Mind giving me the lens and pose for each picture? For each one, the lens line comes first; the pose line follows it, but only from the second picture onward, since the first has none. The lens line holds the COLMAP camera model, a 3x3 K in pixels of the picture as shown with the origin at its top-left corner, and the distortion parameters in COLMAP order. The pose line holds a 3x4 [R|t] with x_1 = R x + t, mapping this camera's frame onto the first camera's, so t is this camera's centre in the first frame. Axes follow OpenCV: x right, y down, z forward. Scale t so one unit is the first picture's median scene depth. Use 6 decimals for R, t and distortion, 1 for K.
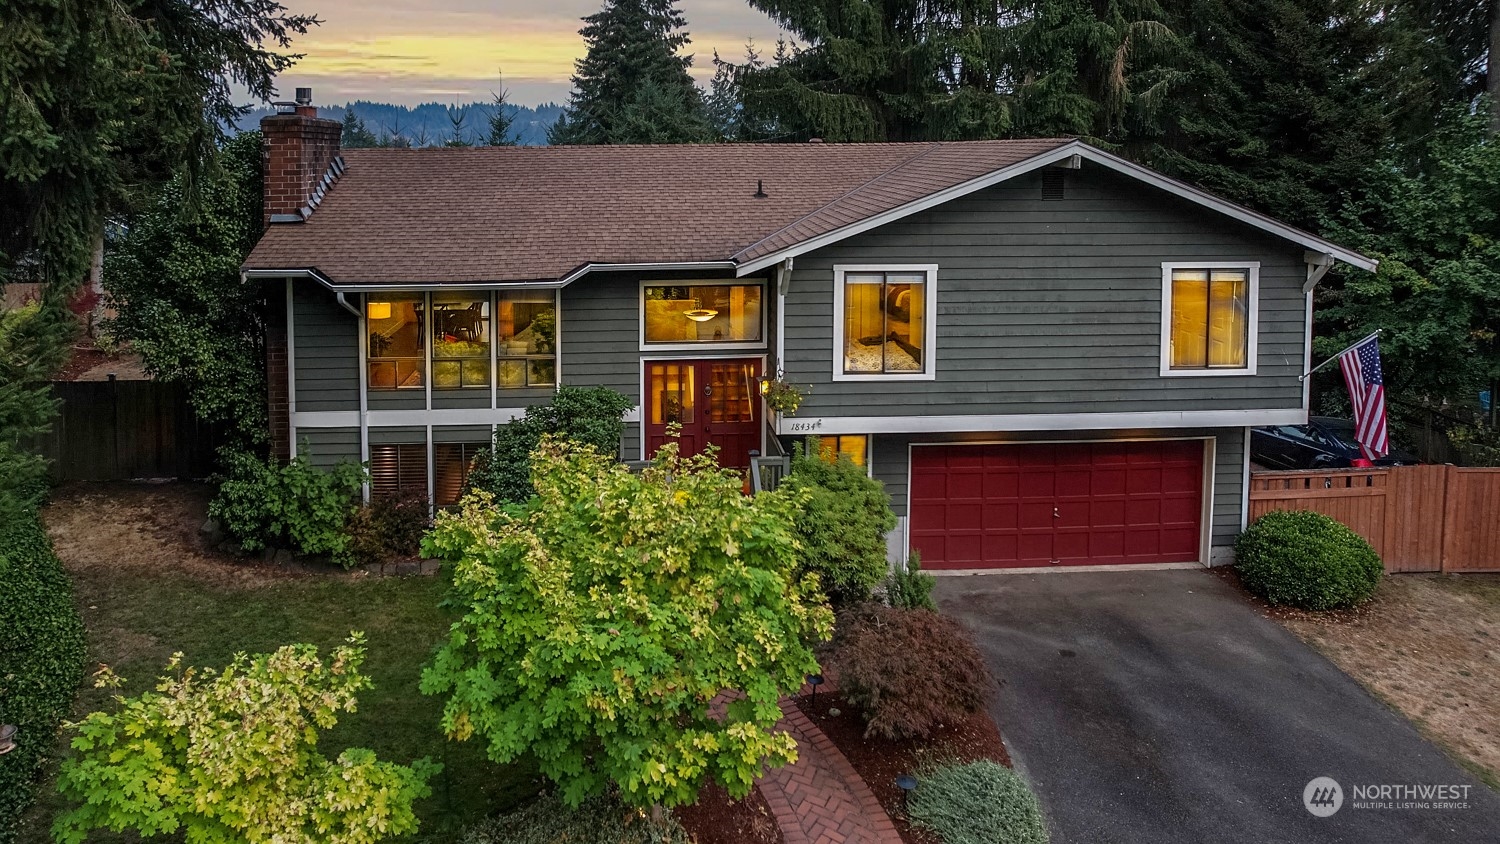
lens RADIAL K [[1004.8, 0, 664.1], [0, 1004.8, 219.4], [0, 0, 1]] dist [-0.019595, 0.006365]
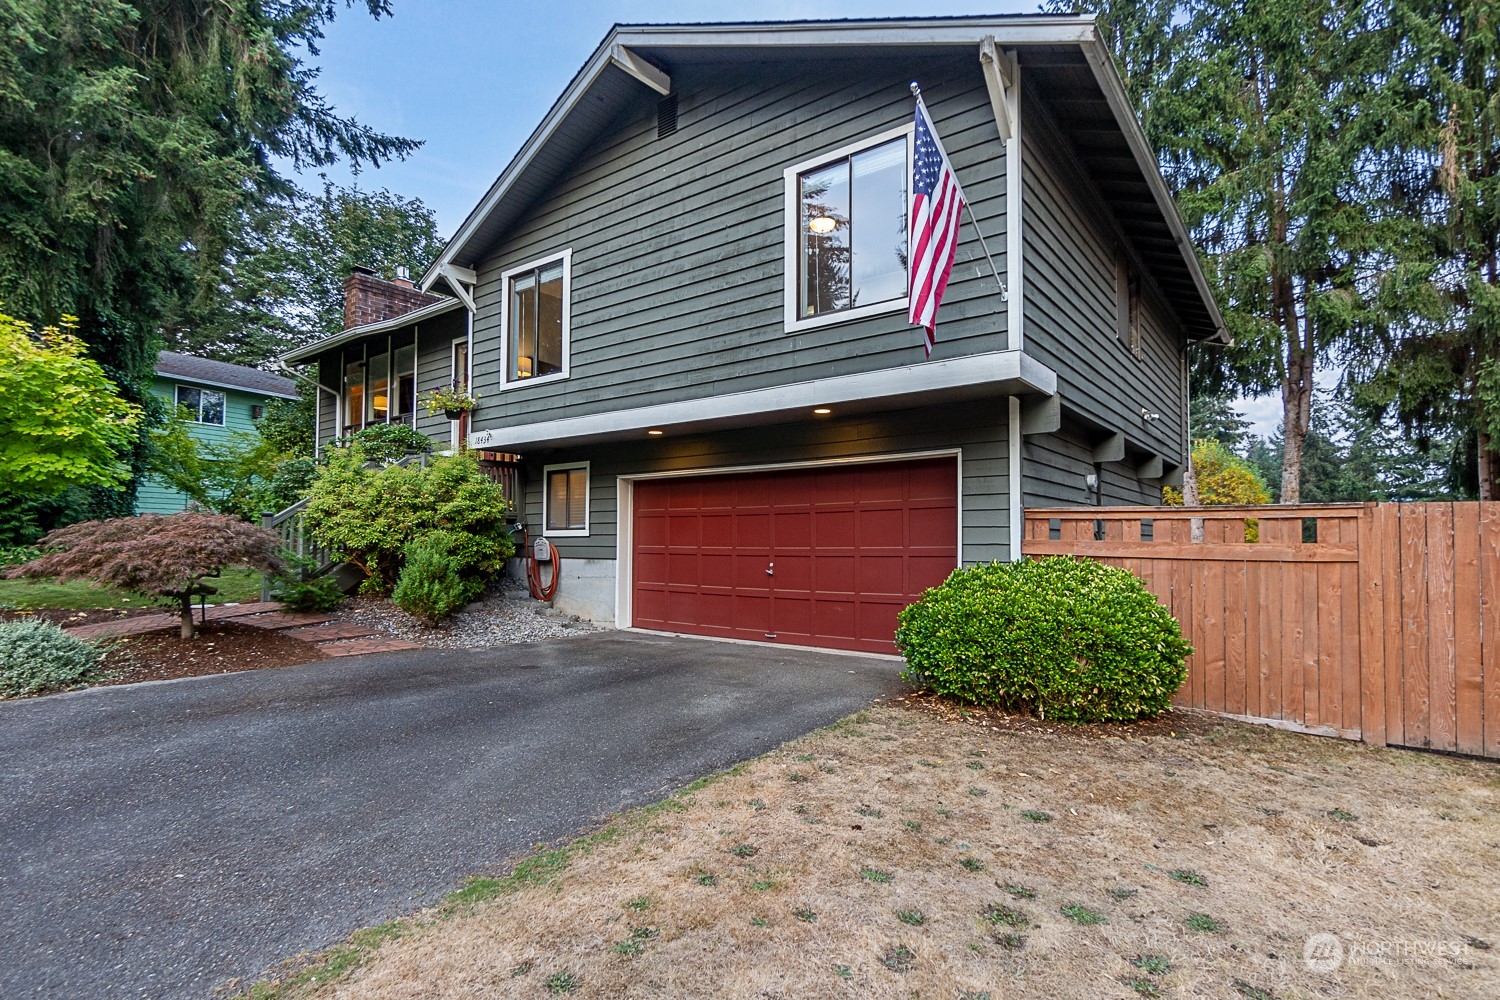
lens RADIAL K [[747.1, 0, 750.0], [0, 747.1, 500.0], [0, 0, 1]] dist [0.013905, 0.000036]
pose [[0.767788, -0.031593, -0.639924, 0.767276], [-0.044726, 0.993704, -0.102722, 0.310645], [0.639141, 0.107491, 0.761541, 0.578484]]
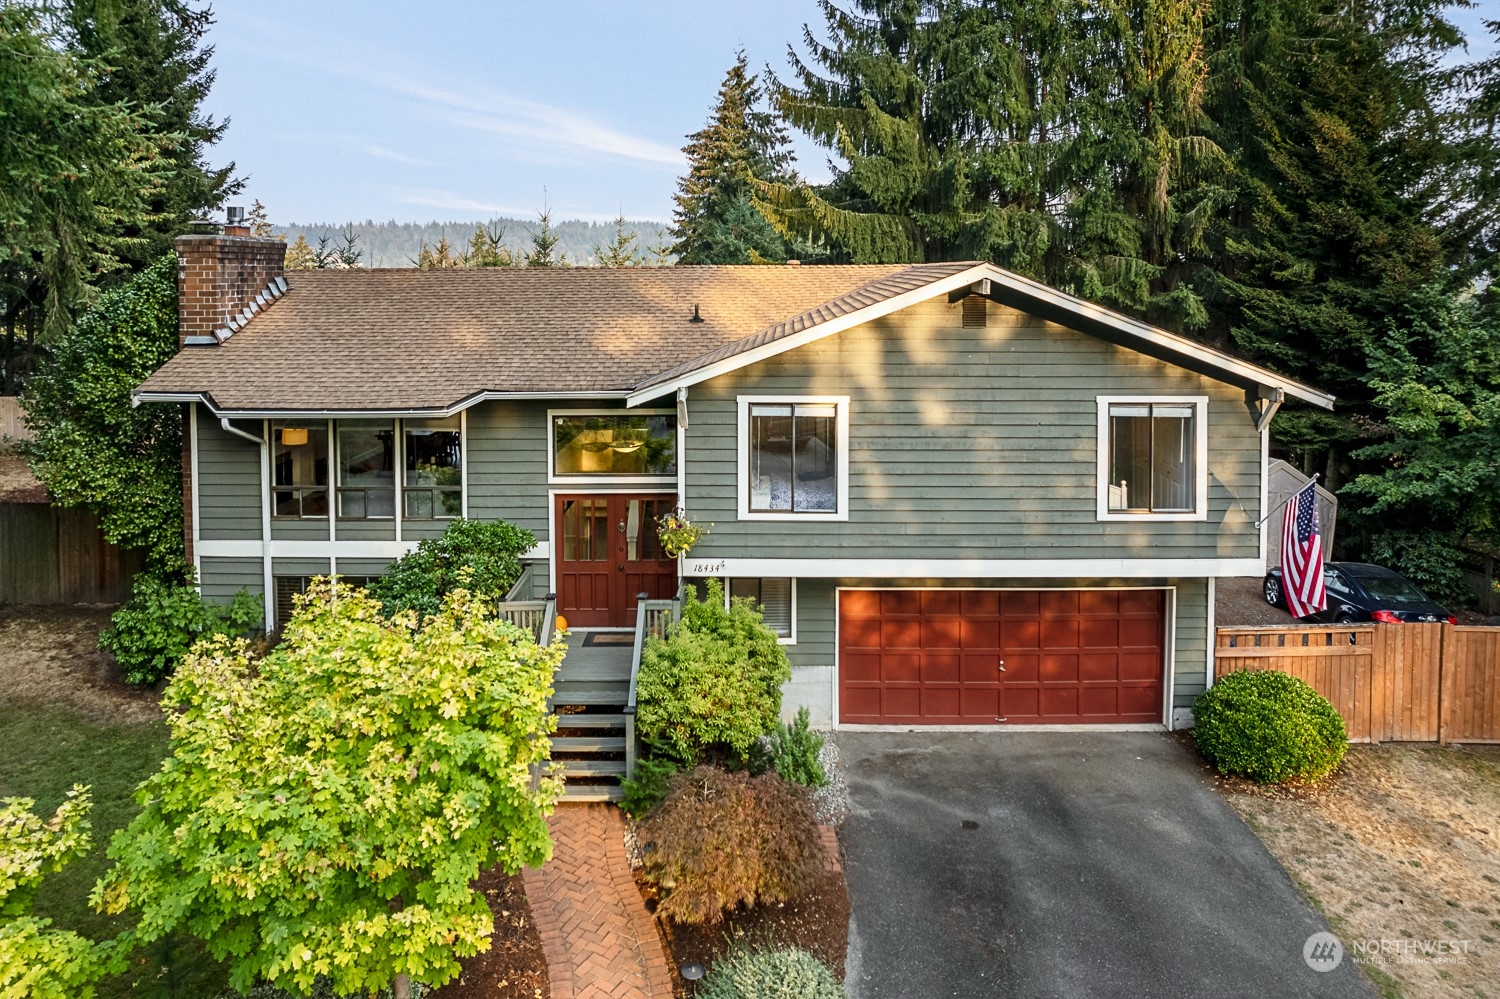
lens RADIAL K [[1020.8, 0, 748.8], [0, 1020.8, 303.5], [0, 0, 1]] dist [-0.031306, 0.015470]
pose [[0.998488, 0.005846, -0.054666, 0.215902], [-0.007756, 0.999364, -0.034798, -0.006953], [0.054427, 0.035170, 0.997898, 0.042518]]
